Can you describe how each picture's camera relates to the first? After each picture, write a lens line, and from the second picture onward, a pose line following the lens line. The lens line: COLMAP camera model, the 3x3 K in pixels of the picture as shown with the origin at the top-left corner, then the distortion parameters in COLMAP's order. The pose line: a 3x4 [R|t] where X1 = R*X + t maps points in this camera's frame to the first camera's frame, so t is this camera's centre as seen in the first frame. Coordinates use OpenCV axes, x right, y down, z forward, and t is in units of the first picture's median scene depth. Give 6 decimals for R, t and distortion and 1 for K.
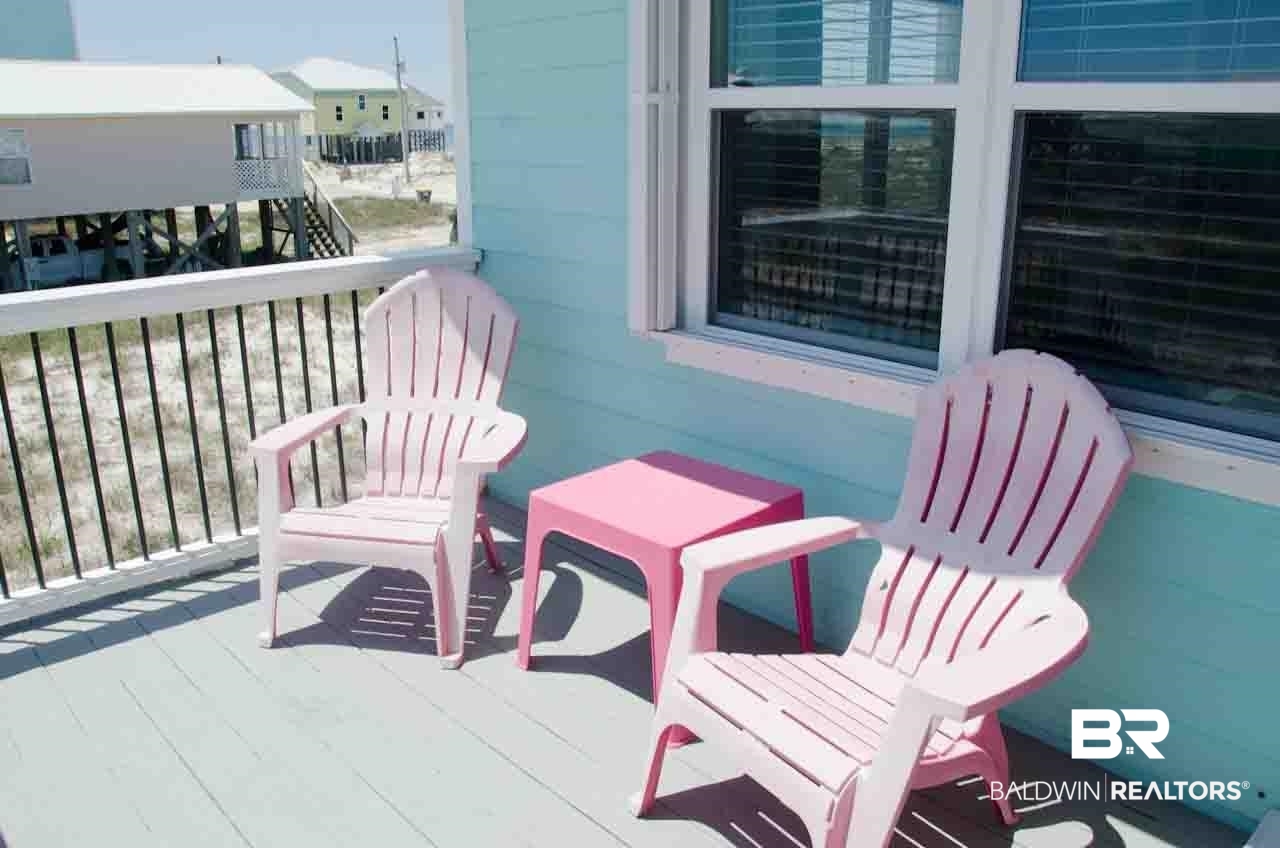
lens RADIAL K [[1003.0, 0, 641.1], [0, 1003.0, 417.1], [0, 0, 1]] dist [-0.149920, 0.094026]
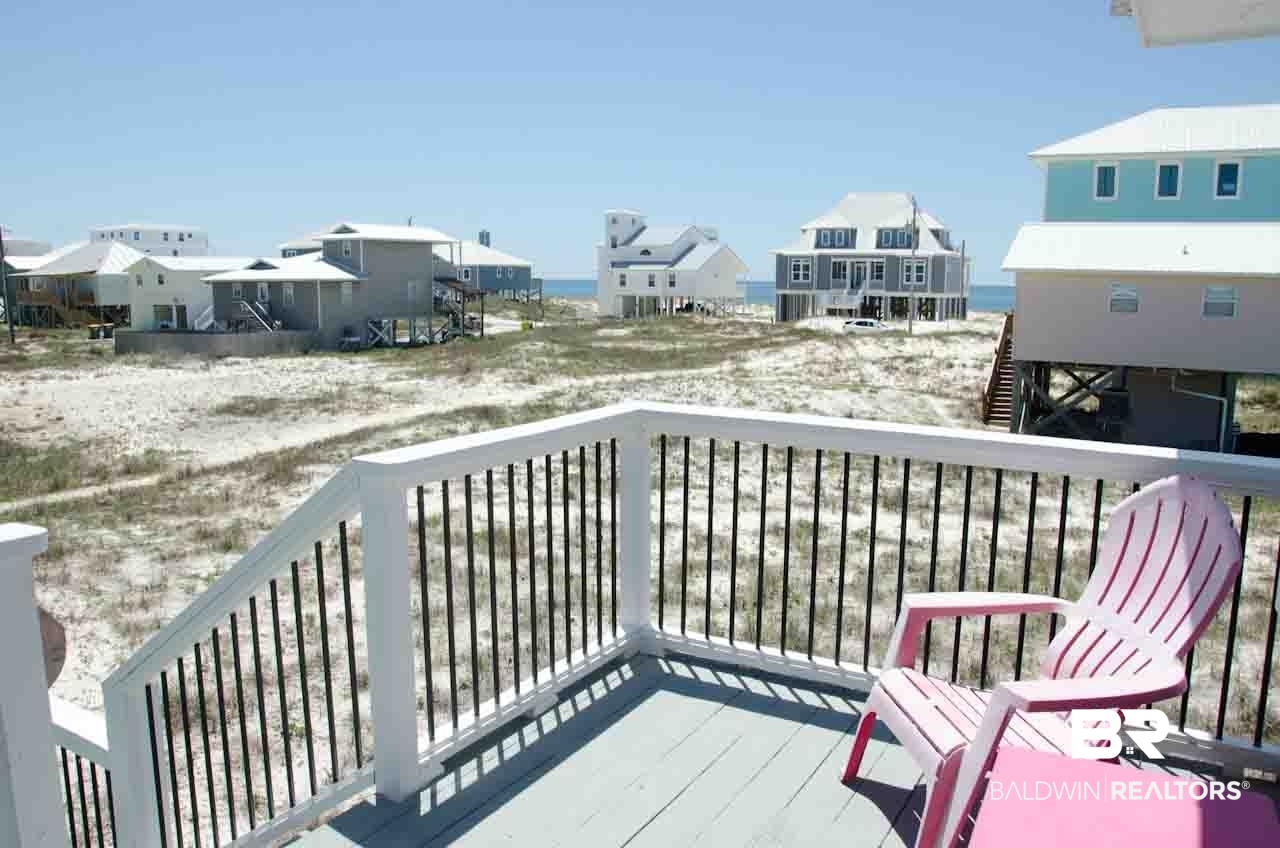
lens RADIAL K [[1003.0, 0, 641.6], [0, 1003.0, 430.2], [0, 0, 1]] dist [-0.149920, 0.094026]
pose [[0.323156, 0.163519, -0.932111, 0.431857], [-0.294576, 0.953406, 0.065128, -0.116779], [0.899331, 0.253531, 0.356268, 0.330475]]
